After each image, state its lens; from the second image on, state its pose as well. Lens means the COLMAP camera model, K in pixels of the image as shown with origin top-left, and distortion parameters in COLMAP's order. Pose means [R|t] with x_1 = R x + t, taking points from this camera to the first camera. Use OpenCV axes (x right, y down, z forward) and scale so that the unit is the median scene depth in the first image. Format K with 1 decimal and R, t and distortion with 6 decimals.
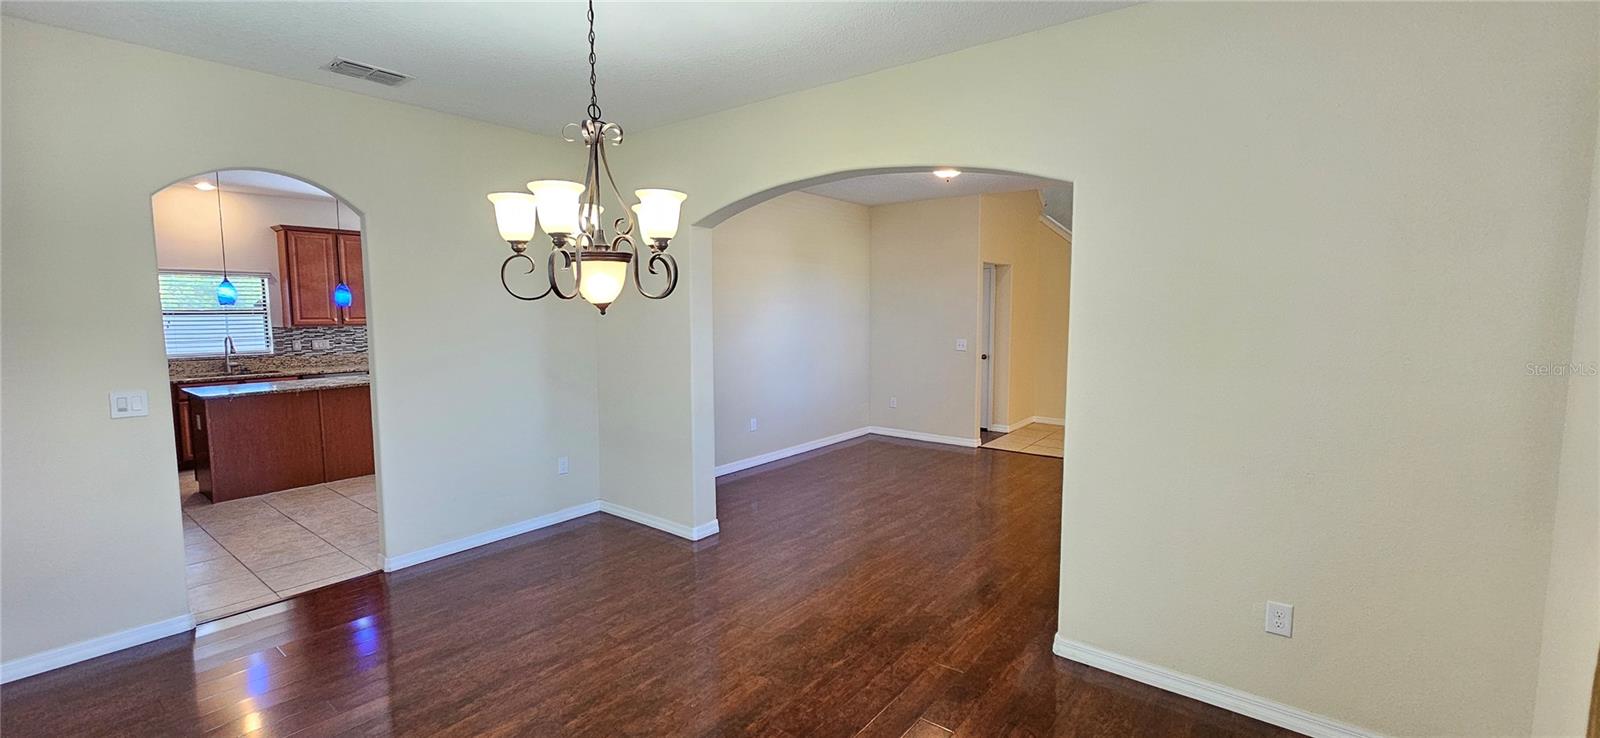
lens RADIAL K [[653.0, 0, 800.0], [0, 653.0, 369.0], [0, 0, 1]] dist [0.001866, 0.000052]
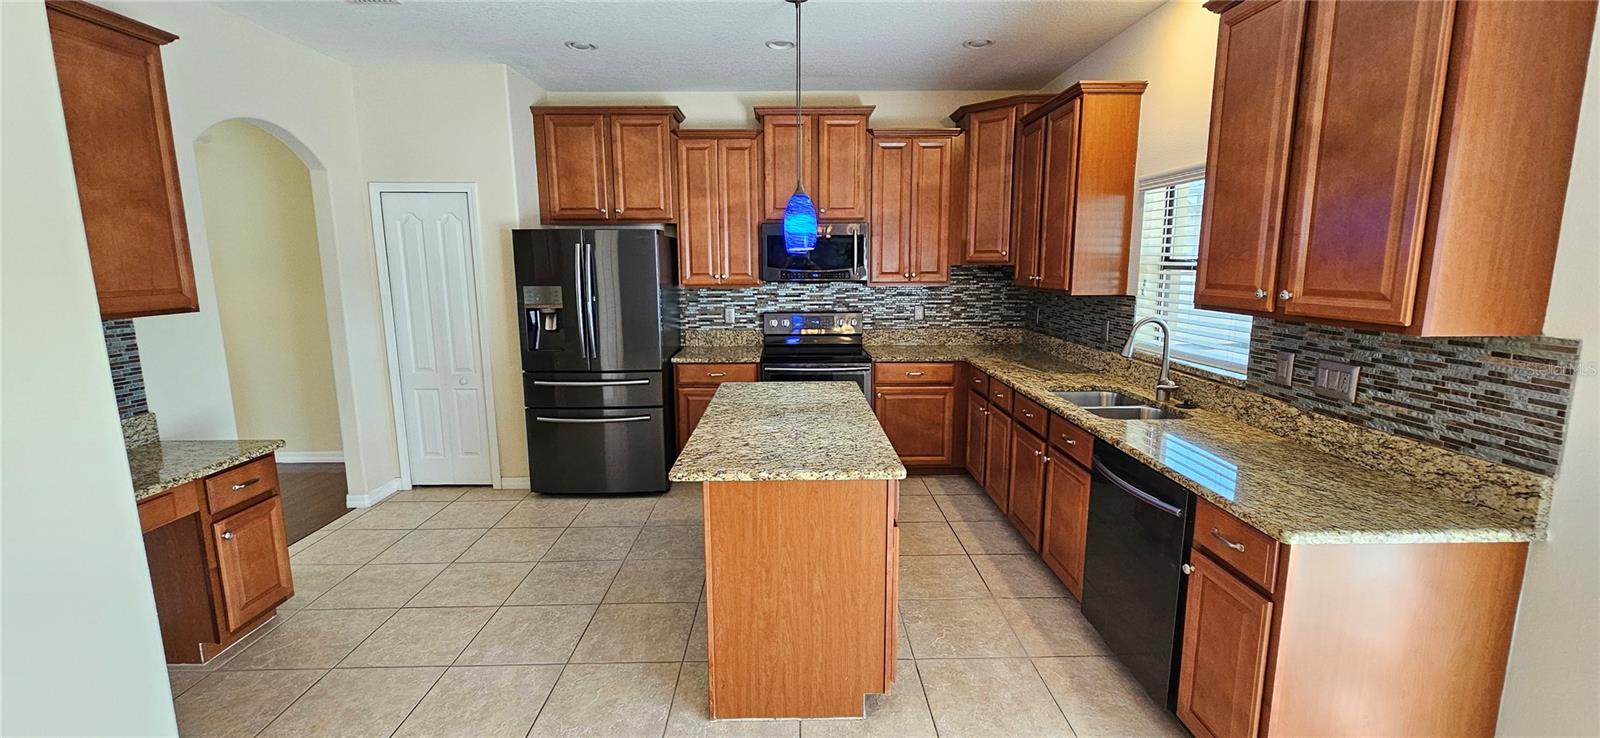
lens RADIAL K [[653.0, 0, 800.0], [0, 653.0, 369.0], [0, 0, 1]] dist [0.001866, 0.000052]
pose [[-0.778141, 0.103553, -0.619494, -0.378487], [-0.059281, 0.969804, 0.236571, -0.098818], [0.625286, 0.220810, -0.748506, 1.091364]]
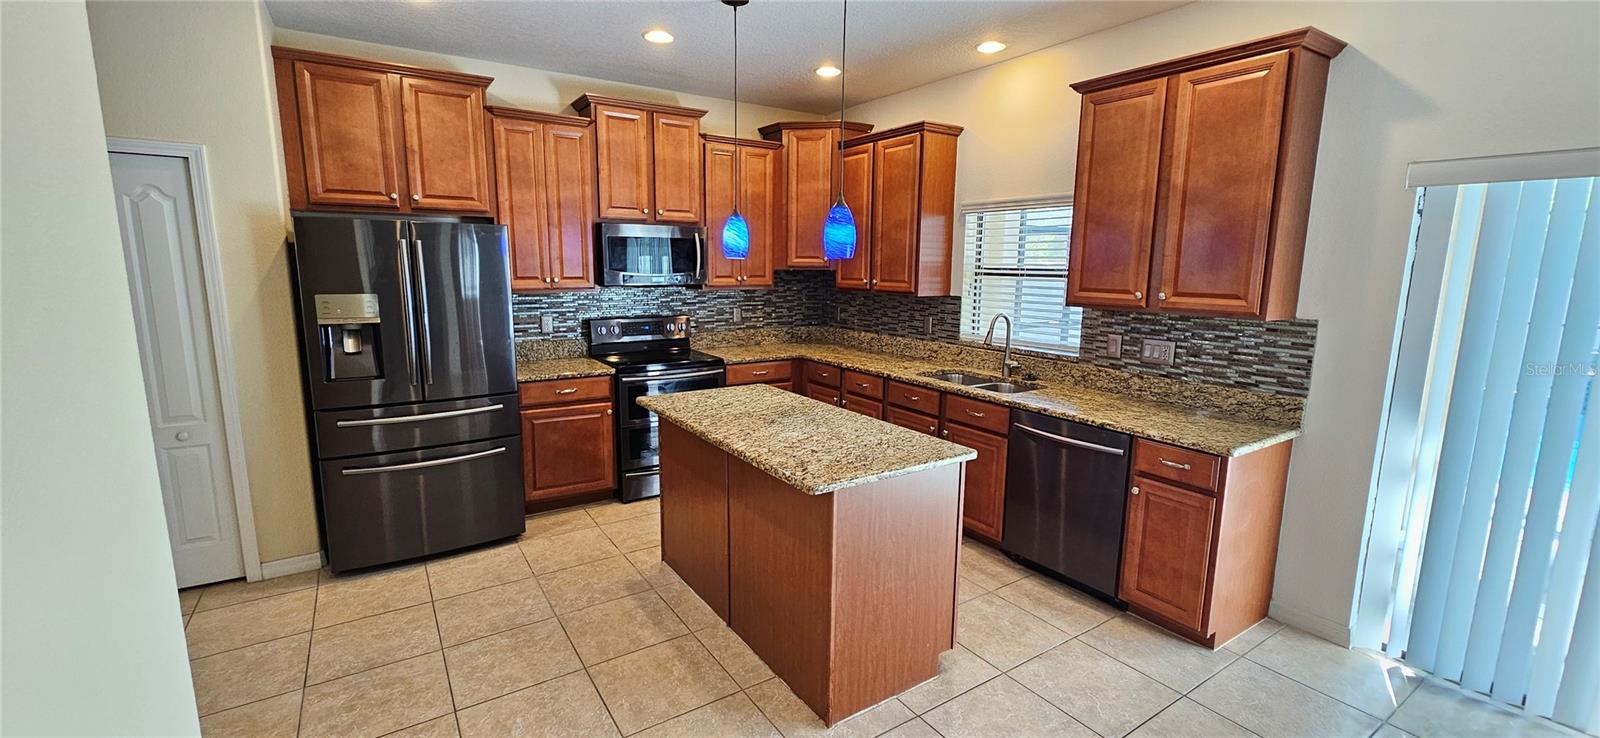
lens RADIAL K [[653.0, 0, 800.0], [0, 653.0, 369.0], [0, 0, 1]] dist [0.001866, 0.000052]
pose [[-0.316773, 0.148983, -0.936728, -0.253778], [-0.105244, 0.975968, 0.190815, -0.086176], [0.942645, 0.159029, -0.293480, 0.925356]]
